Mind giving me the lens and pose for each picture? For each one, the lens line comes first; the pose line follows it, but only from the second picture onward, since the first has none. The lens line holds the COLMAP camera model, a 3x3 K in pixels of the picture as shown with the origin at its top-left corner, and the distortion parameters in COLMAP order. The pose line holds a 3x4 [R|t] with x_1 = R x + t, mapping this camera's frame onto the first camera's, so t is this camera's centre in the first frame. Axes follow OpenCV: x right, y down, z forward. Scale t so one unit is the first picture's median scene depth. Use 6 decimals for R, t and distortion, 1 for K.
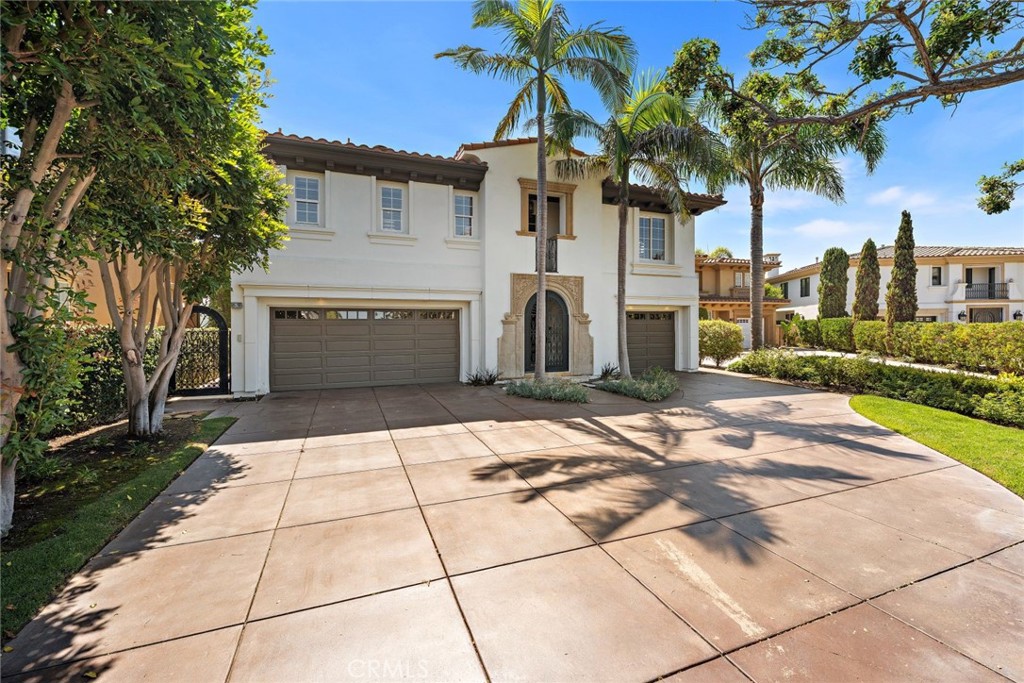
lens RADIAL K [[611.0, 0, 512.0], [0, 611.0, 341.5], [0, 0, 1]] dist [0.003292, -0.000229]
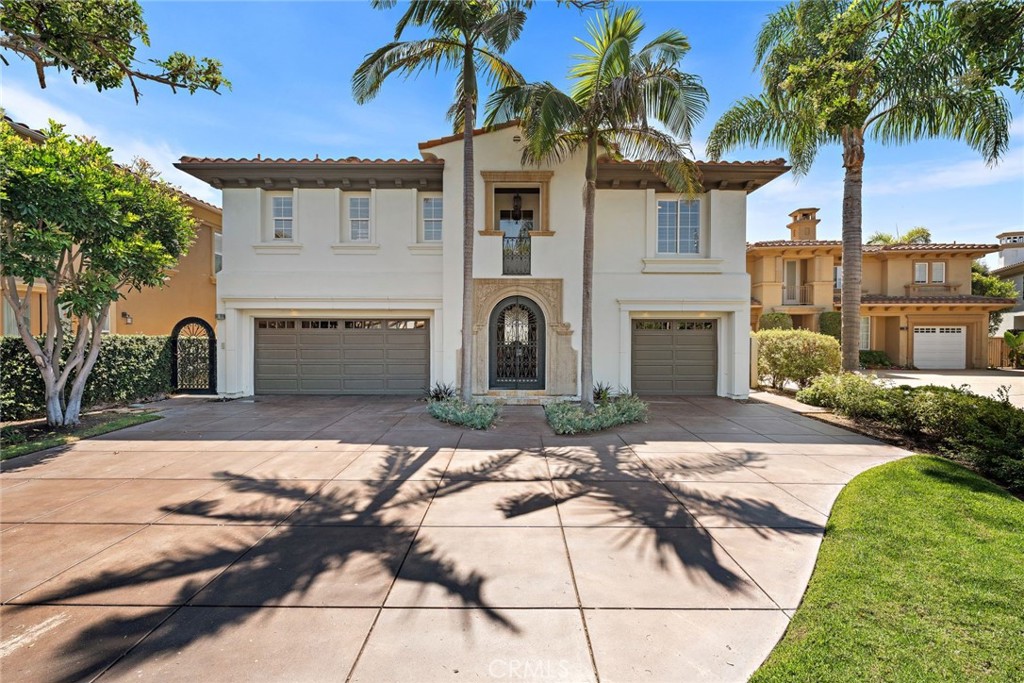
lens RADIAL K [[595.3, 0, 512.0], [0, 595.3, 341.5], [0, 0, 1]] dist [-0.002212, -0.000677]
pose [[0.870010, 0.013561, -0.492847, 0.477300], [-0.017699, 0.999836, -0.003733, -0.015710], [0.492716, 0.011971, 0.870108, 0.262366]]
